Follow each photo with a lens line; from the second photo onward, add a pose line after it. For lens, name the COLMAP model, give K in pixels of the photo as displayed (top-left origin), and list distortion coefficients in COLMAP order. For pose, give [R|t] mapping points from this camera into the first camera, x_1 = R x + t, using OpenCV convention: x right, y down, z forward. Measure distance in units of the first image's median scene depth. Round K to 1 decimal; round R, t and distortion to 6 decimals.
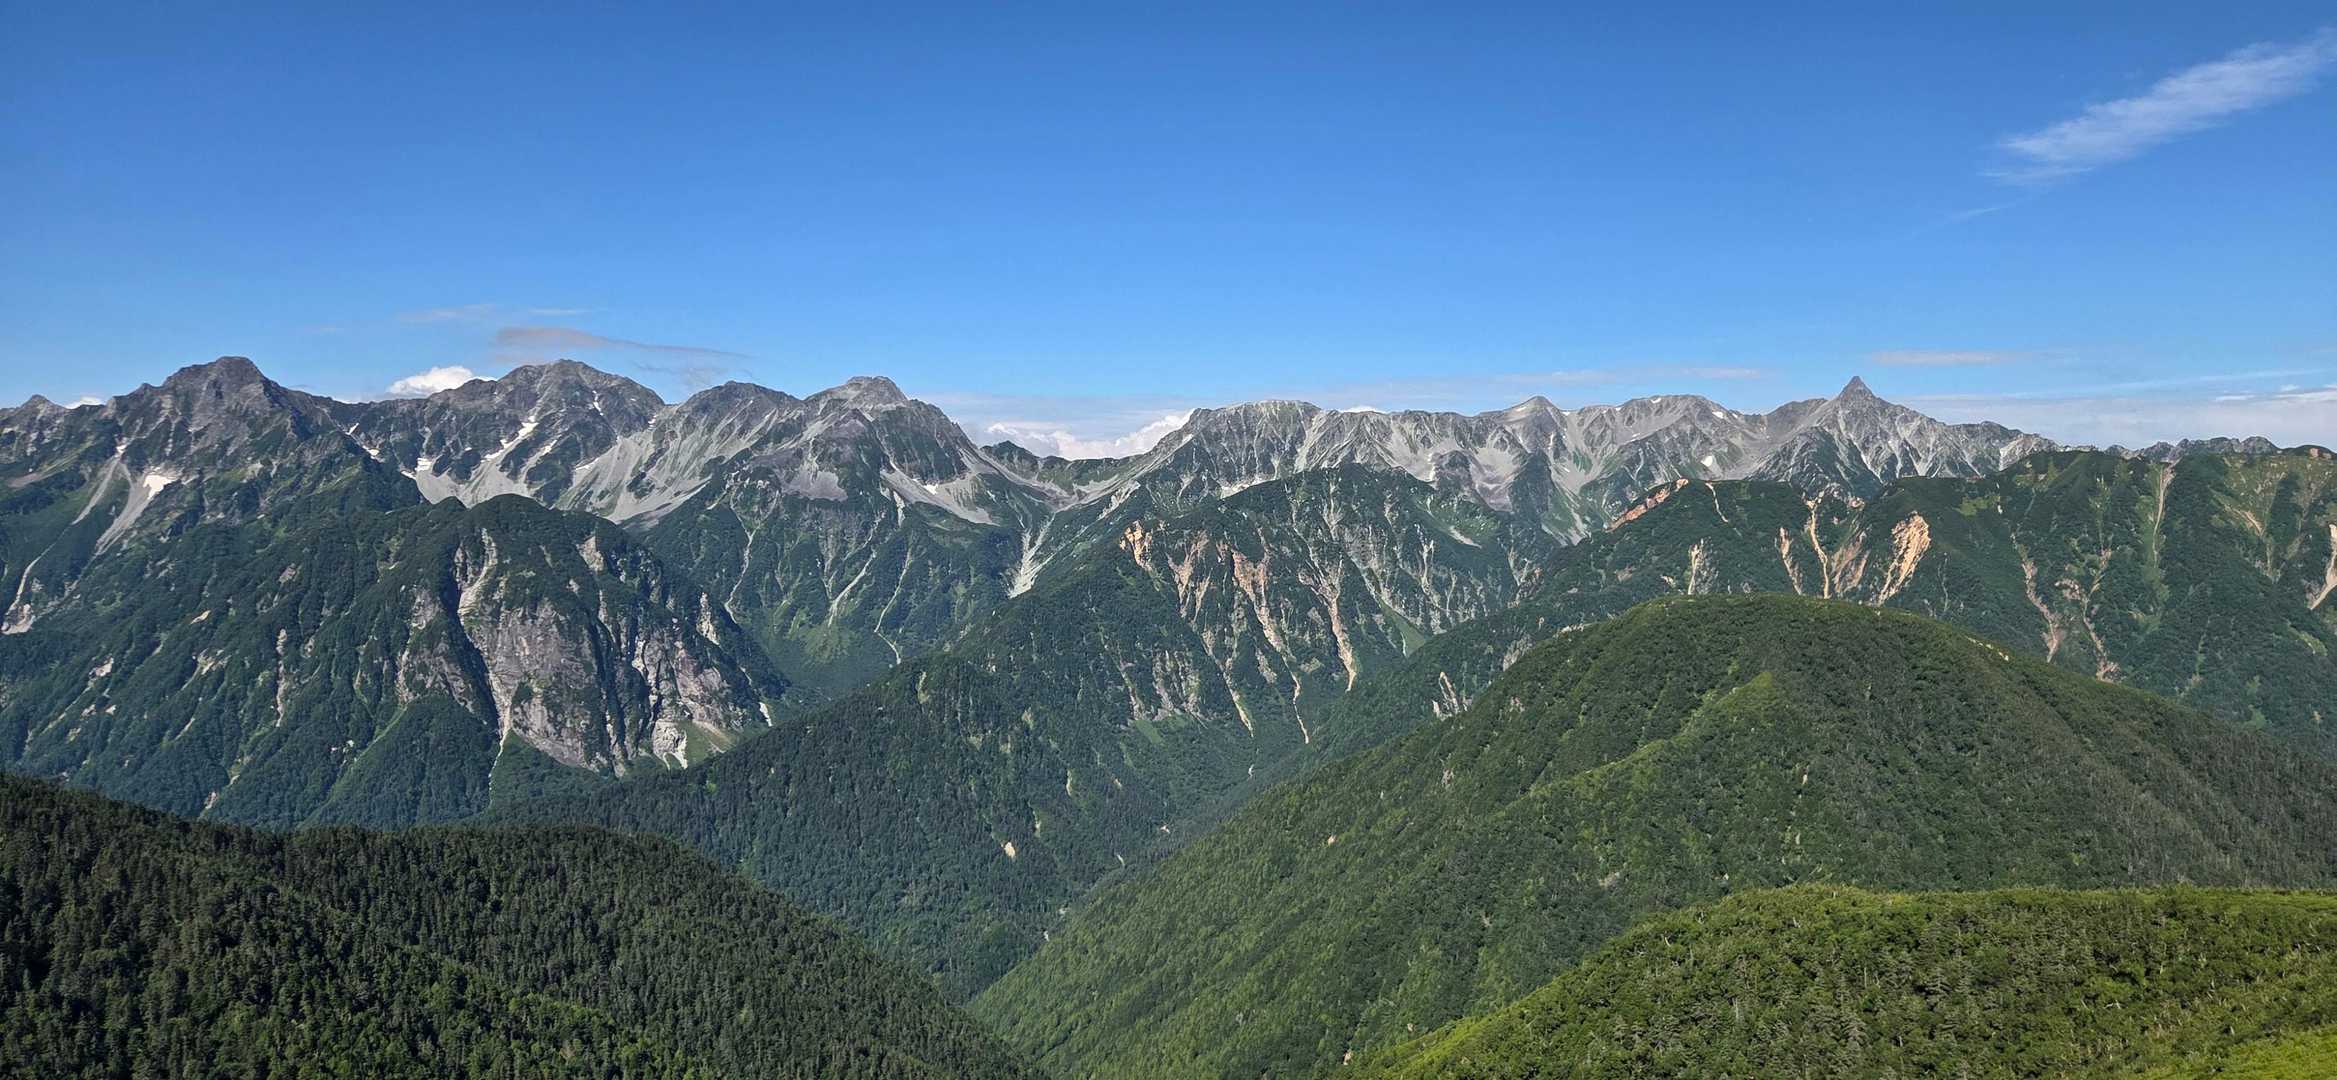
lens RADIAL K [[1543.8, 0, 1190.0], [0, 1543.8, 499.6], [0, 0, 1]] dist [0.081386, -0.066890]
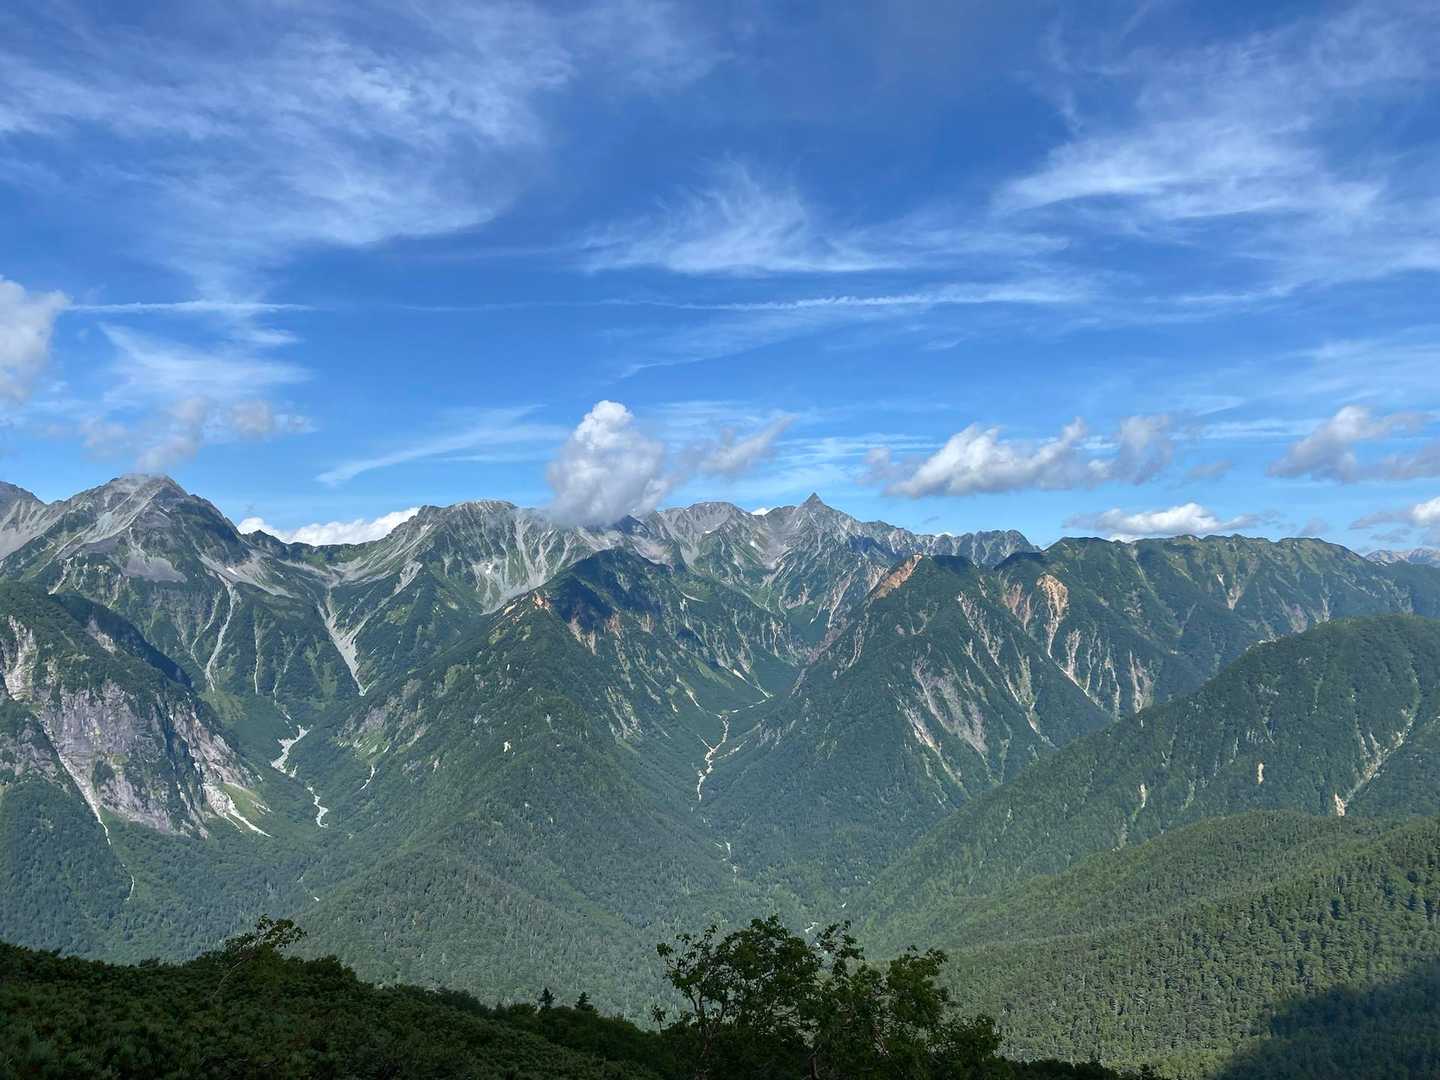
lens RADIAL K [[1072.2, 0, 716.0], [0, 1072.2, 537.3], [0, 0, 1]] dist [0.073367, -0.124864]
pose [[0.843666, -0.001346, 0.536867, -0.320897], [0.018766, 0.999460, -0.026983, -0.003464], [-0.536541, 0.032839, 0.843235, 0.114693]]
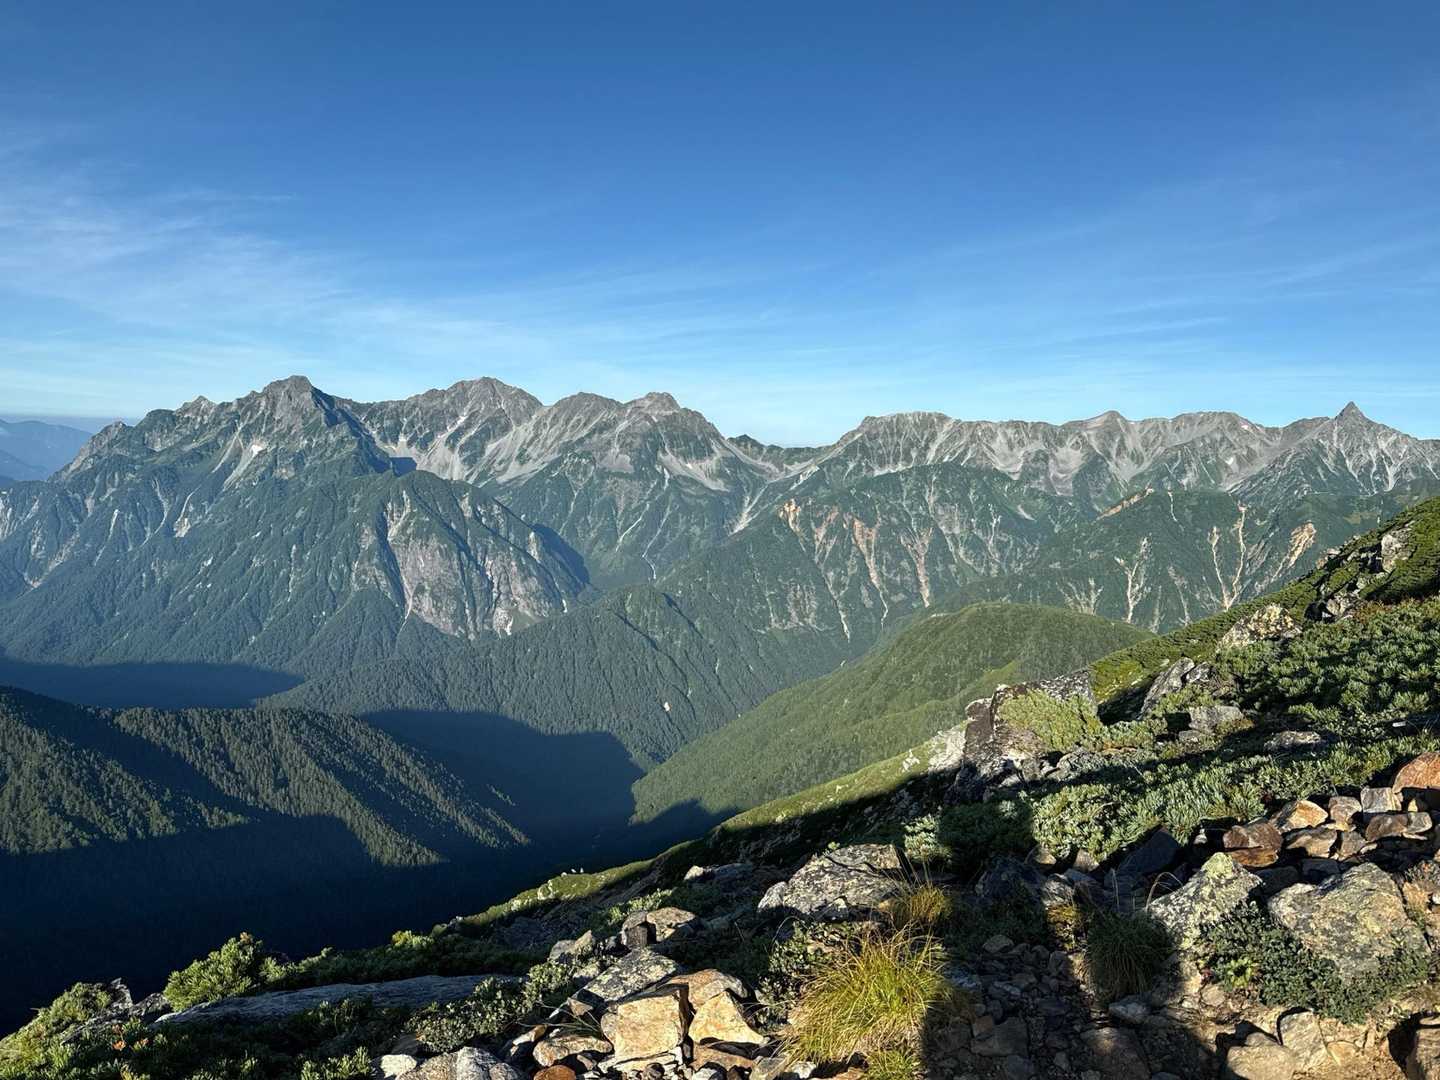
lens RADIAL K [[1012.4, 0, 720.0], [0, 1012.4, 540.0], [0, 0, 1]] dist [0.130118, -0.215612]
pose [[0.977892, 0.046645, -0.203841, 0.084295], [-0.028639, 0.995493, 0.090407, -0.028038], [0.207139, -0.082571, 0.974821, -0.015563]]
